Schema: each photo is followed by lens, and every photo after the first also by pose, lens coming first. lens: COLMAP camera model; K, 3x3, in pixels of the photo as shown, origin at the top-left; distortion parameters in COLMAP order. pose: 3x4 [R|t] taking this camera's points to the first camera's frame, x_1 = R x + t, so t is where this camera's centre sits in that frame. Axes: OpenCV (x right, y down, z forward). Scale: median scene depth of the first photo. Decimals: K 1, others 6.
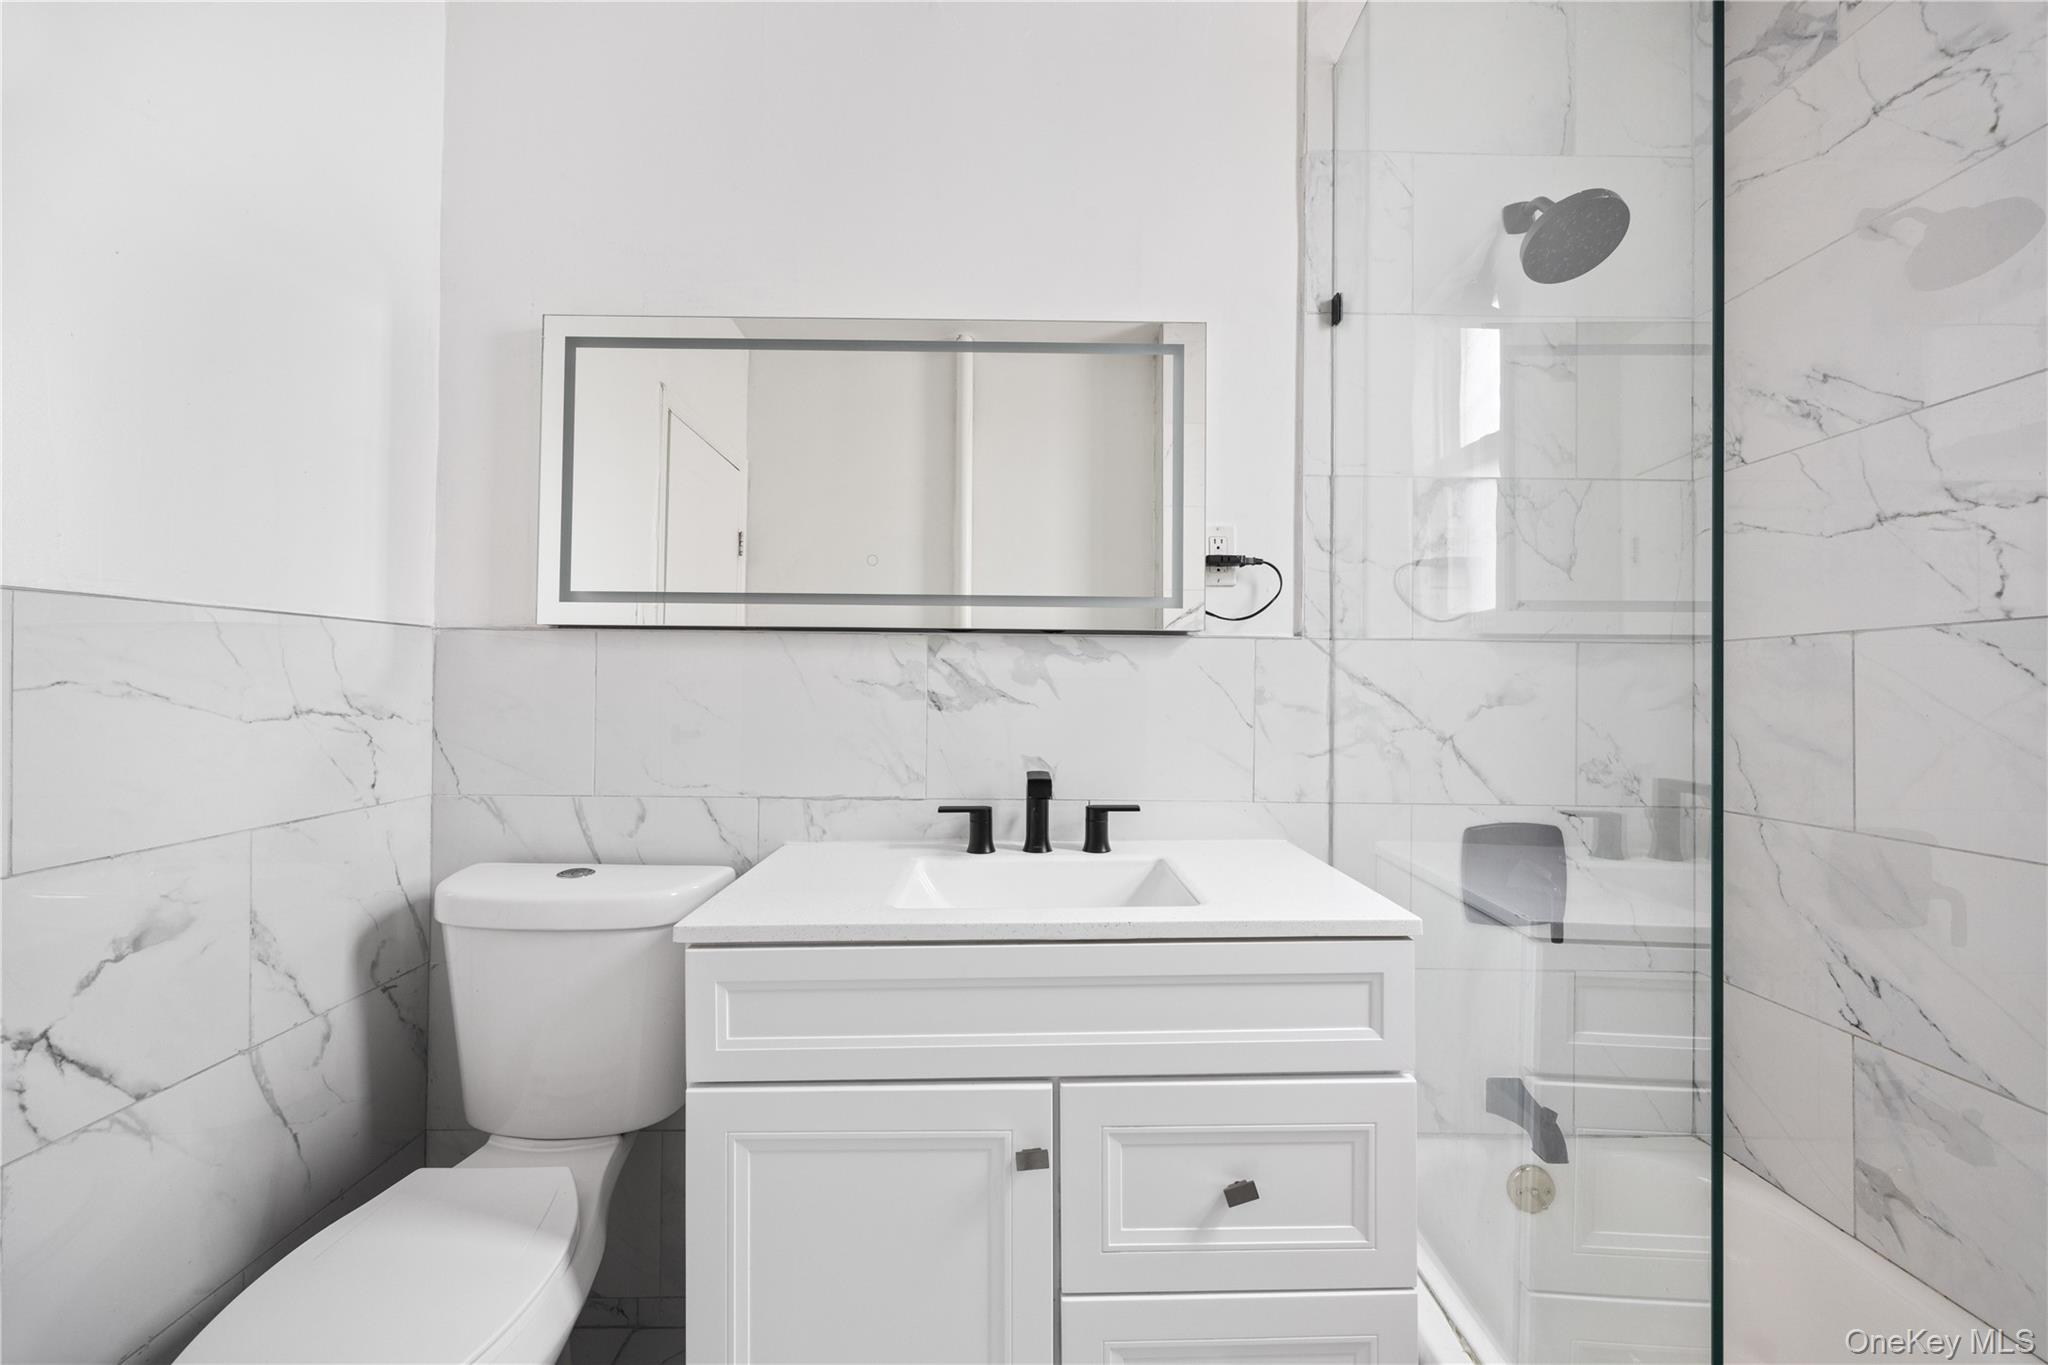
lens RADIAL K [[787.6, 0, 1026.2], [0, 787.6, 677.1], [0, 0, 1]] dist [0.002321, 0.000270]
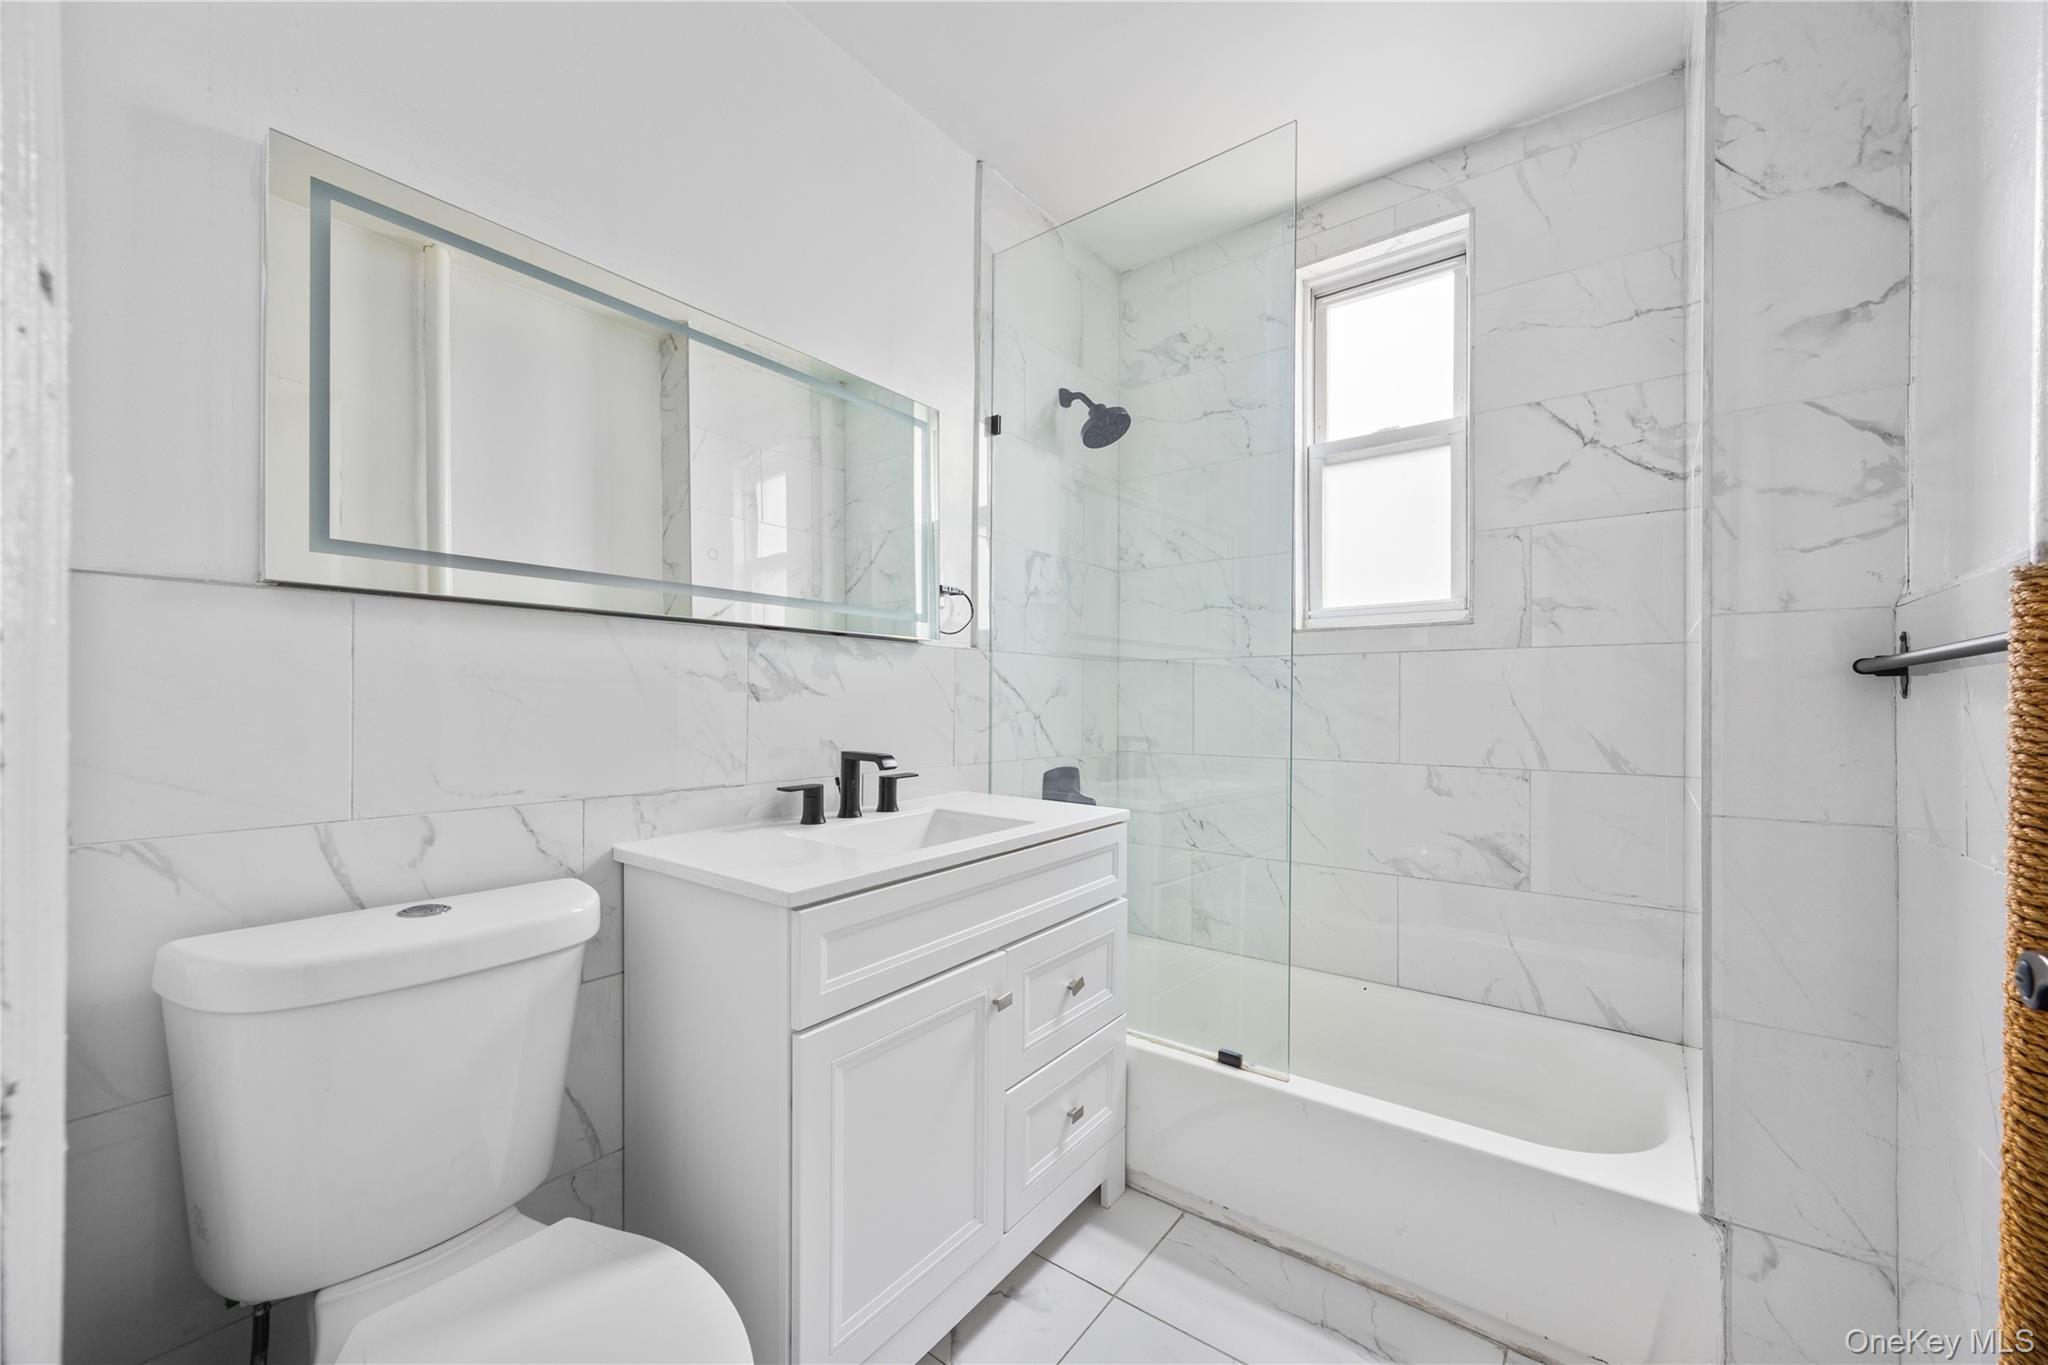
lens RADIAL K [[787.6, 0, 1023.2], [0, 787.6, 694.6], [0, 0, 1]] dist [0.002321, 0.000270]
pose [[0.618181, -0.000338, 0.786035, -0.733638], [-0.011907, 0.999881, 0.009794, 0.018452], [-0.785945, -0.015414, 0.618104, 0.051272]]
